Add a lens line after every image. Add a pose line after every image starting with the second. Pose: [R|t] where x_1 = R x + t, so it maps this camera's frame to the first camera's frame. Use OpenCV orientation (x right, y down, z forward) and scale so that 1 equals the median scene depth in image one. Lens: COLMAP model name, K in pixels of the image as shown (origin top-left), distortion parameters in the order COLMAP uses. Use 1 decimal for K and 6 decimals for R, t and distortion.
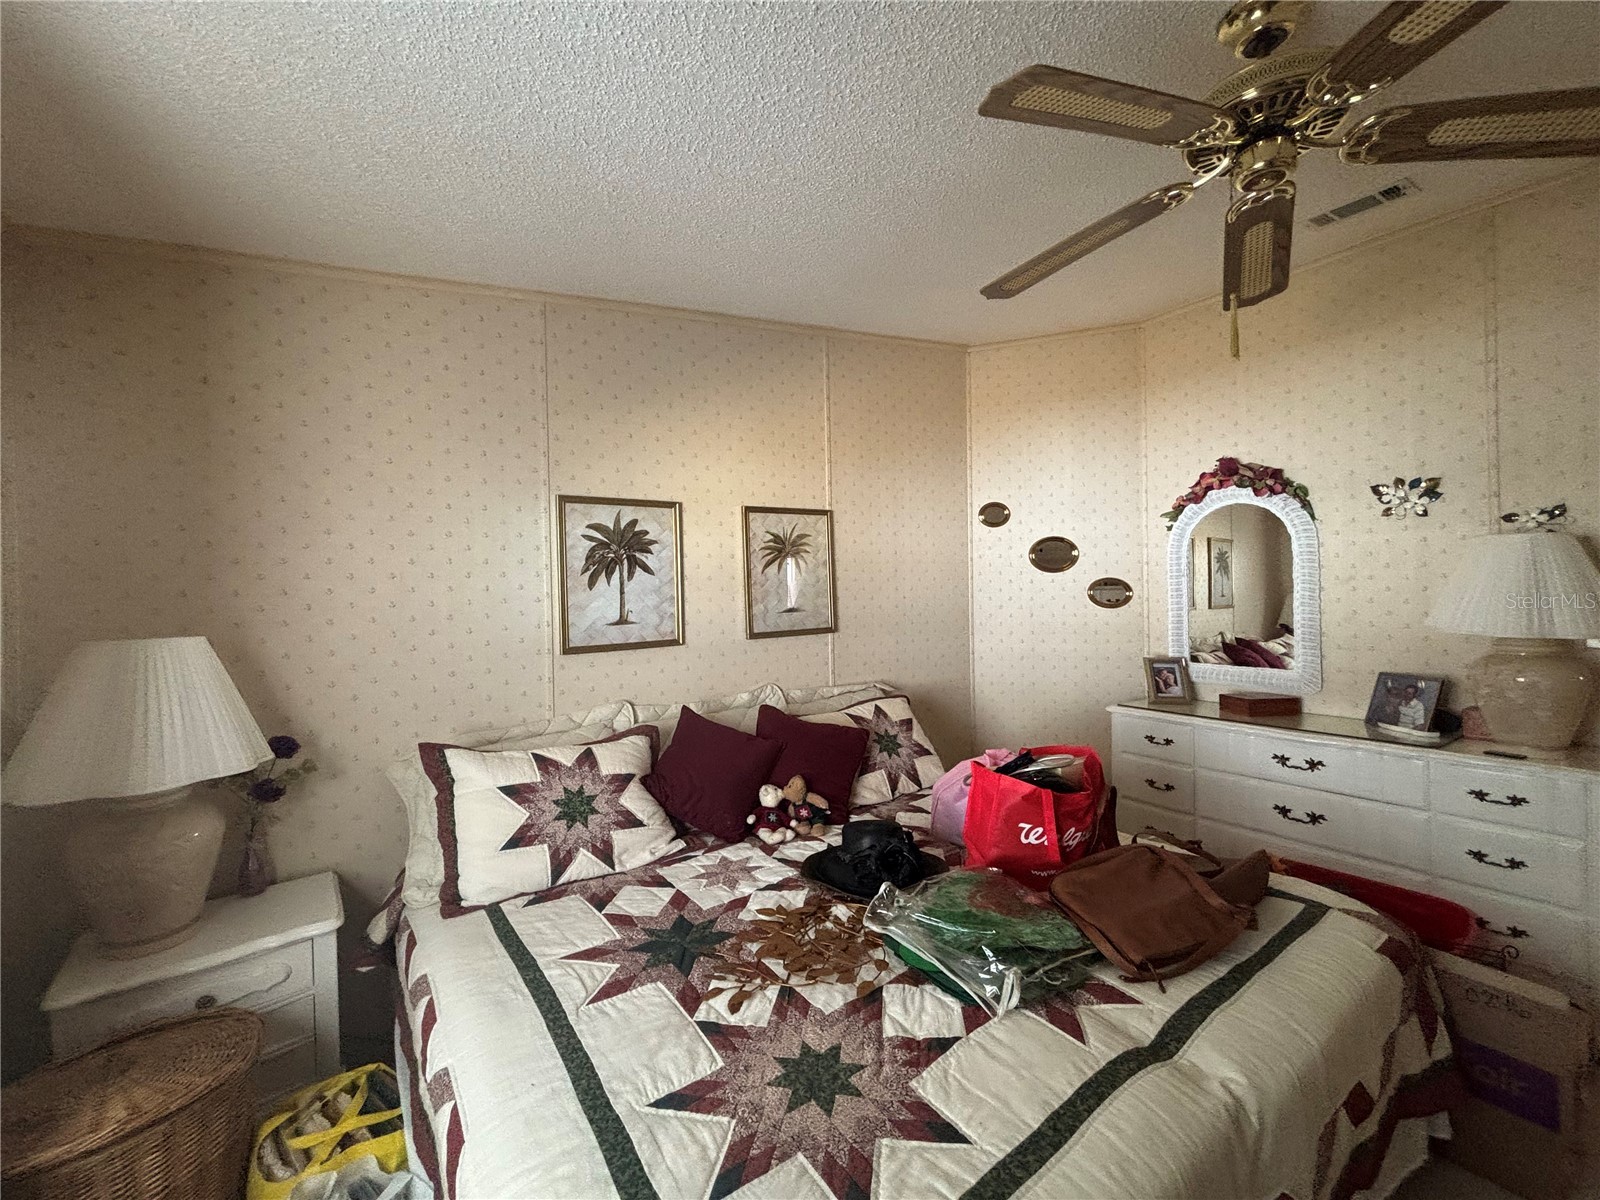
lens RADIAL K [[649.6, 0, 800.7], [0, 649.6, 591.5], [0, 0, 1]] dist [-0.001975, -0.001095]
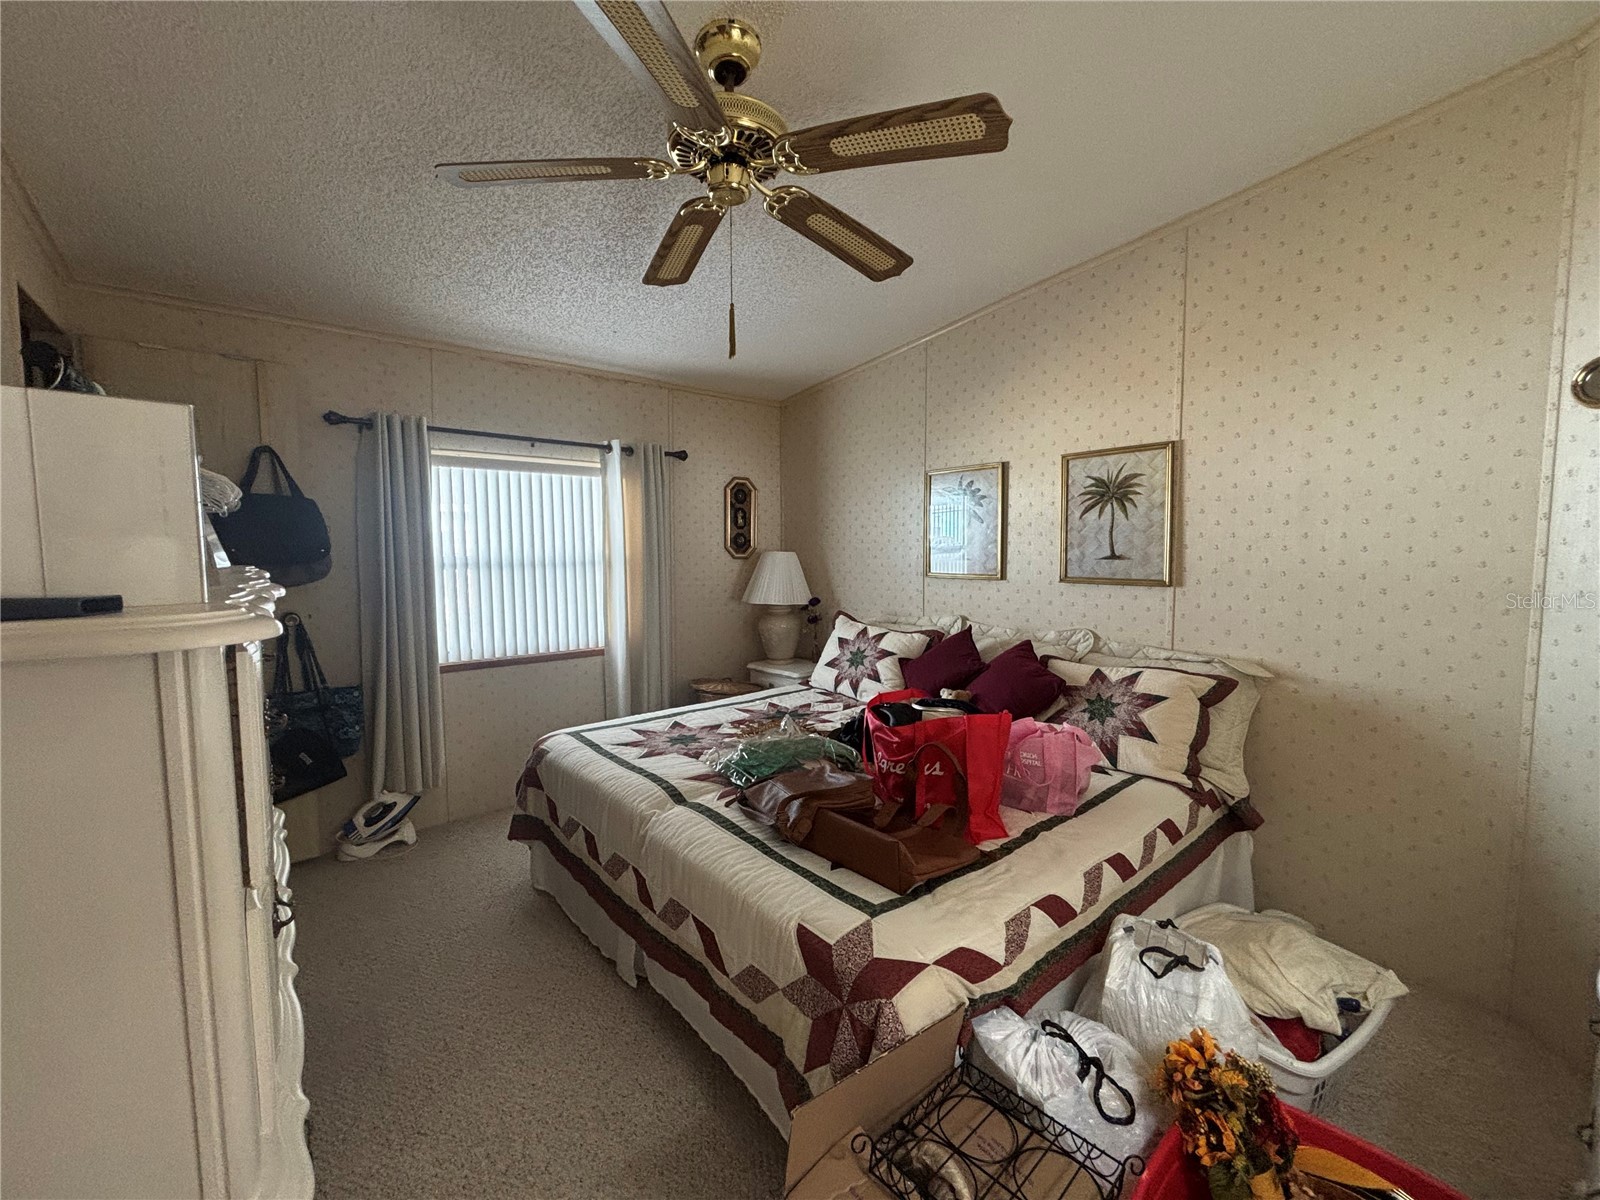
lens RADIAL K [[649.6, 0, 800.7], [0, 649.6, 591.5], [0, 0, 1]] dist [-0.001975, -0.001095]
pose [[0.078179, 0.096414, -0.992266, 0.939311], [-0.005501, 0.995339, 0.096279, -0.010336], [0.996924, -0.002068, 0.078345, 0.491397]]
